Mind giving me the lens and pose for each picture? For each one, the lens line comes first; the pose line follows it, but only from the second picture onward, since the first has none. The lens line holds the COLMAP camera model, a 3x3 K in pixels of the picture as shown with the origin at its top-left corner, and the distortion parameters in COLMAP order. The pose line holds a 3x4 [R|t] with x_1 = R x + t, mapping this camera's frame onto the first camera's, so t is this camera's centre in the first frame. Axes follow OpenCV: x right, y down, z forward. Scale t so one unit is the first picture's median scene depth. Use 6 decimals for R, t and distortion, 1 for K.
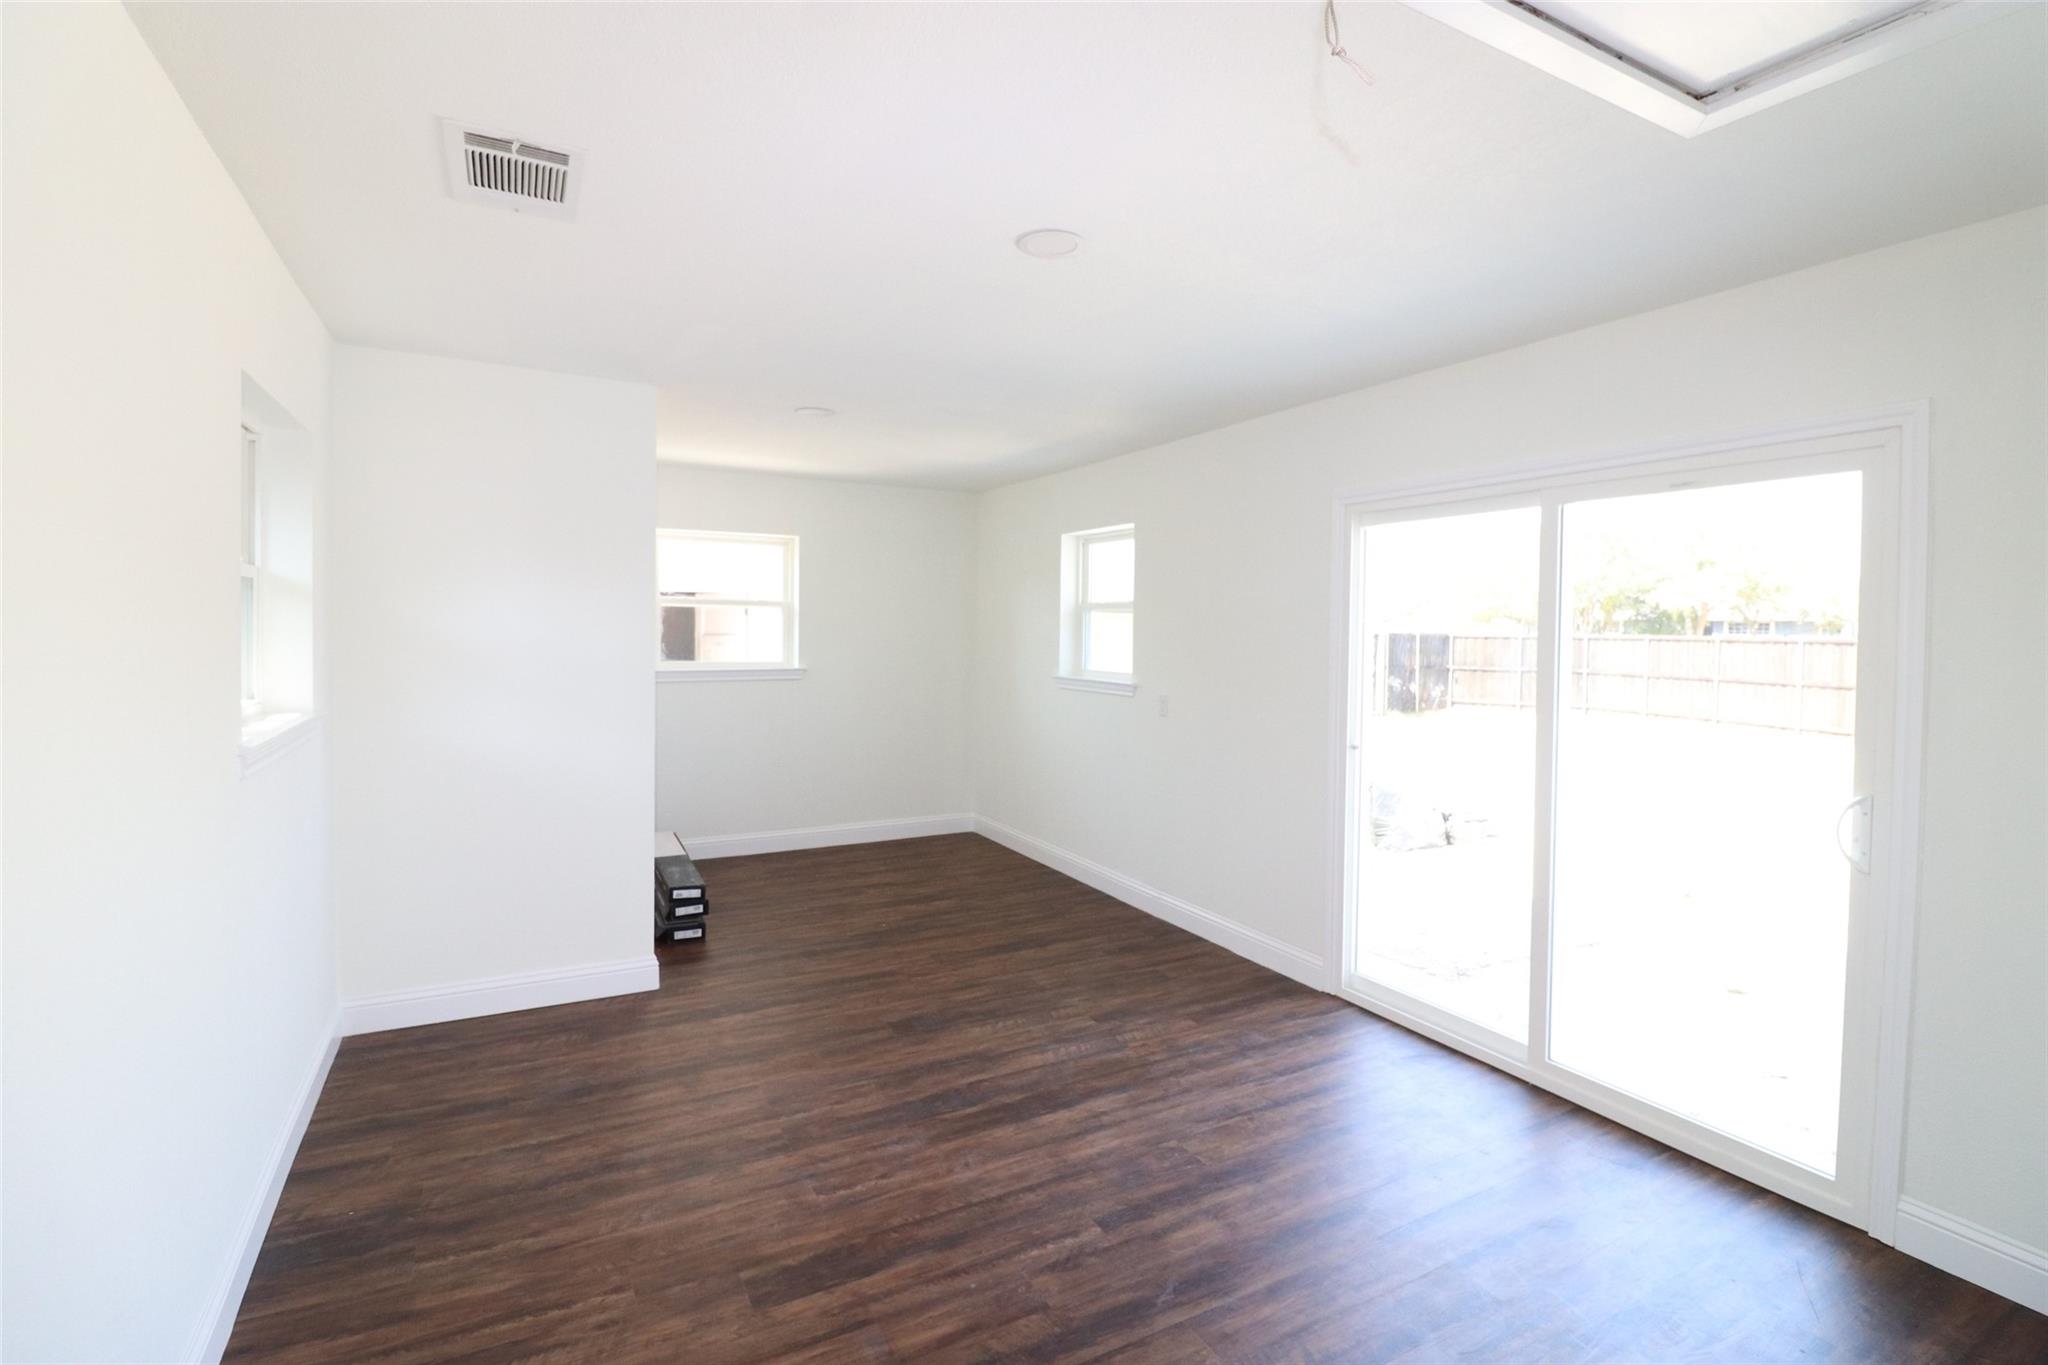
lens RADIAL K [[962.1, 0, 1038.1], [0, 962.1, 654.2], [0, 0, 1]] dist [-0.000104, -0.012019]
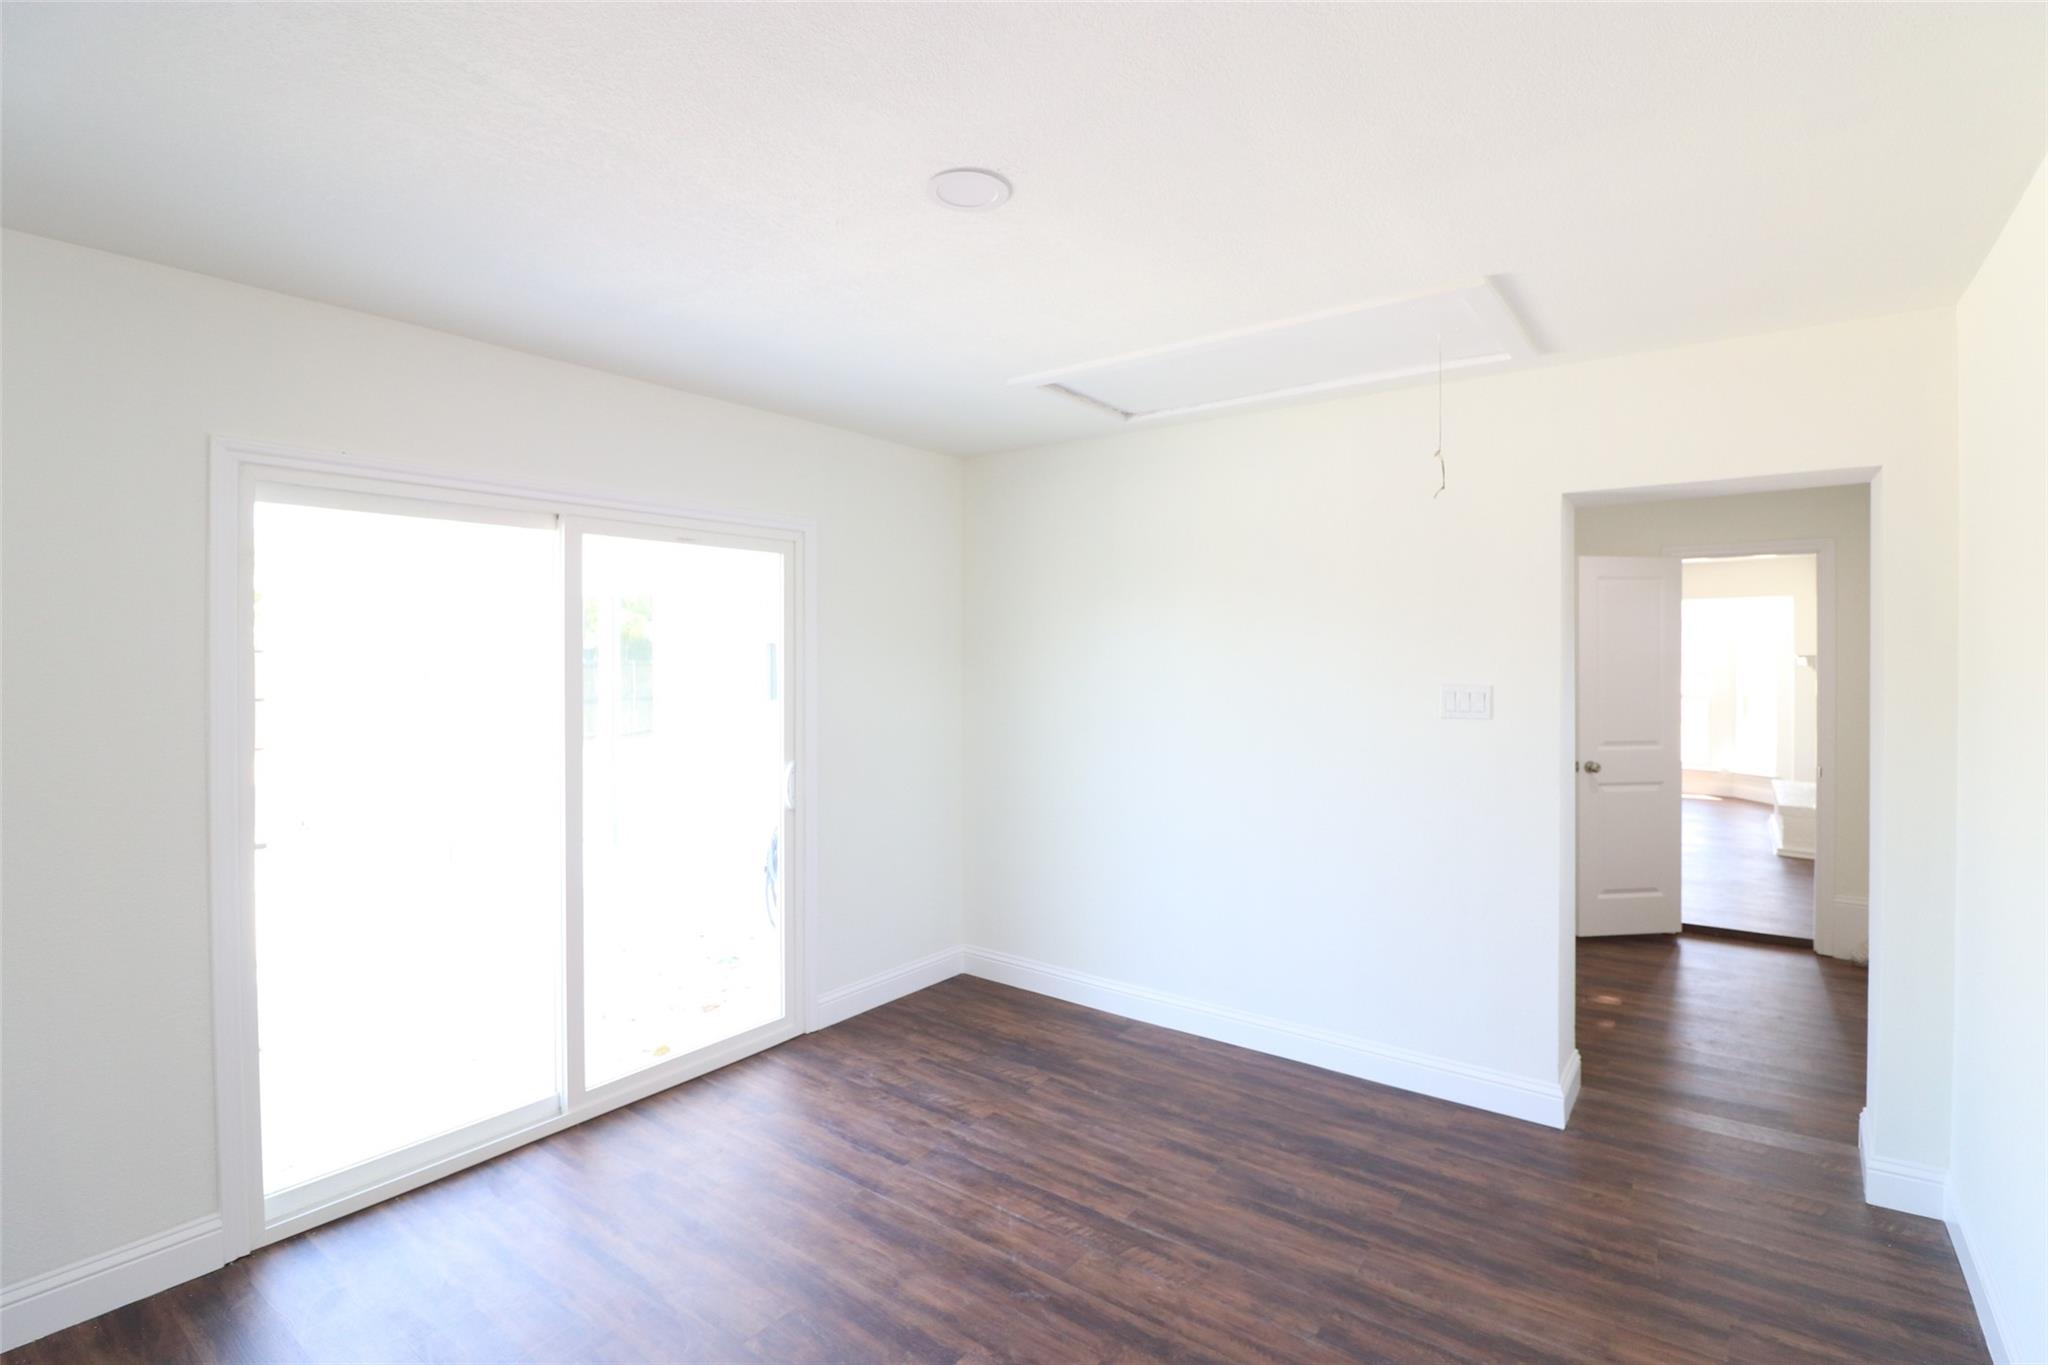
lens RADIAL K [[962.1, 0, 1038.1], [0, 962.1, 654.2], [0, 0, 1]] dist [-0.000104, -0.012019]
pose [[-0.419842, -0.009298, 0.907549, -0.690269], [0.023656, 0.999496, 0.021184, -0.047129], [-0.907289, 0.030363, -0.419411, 1.193738]]
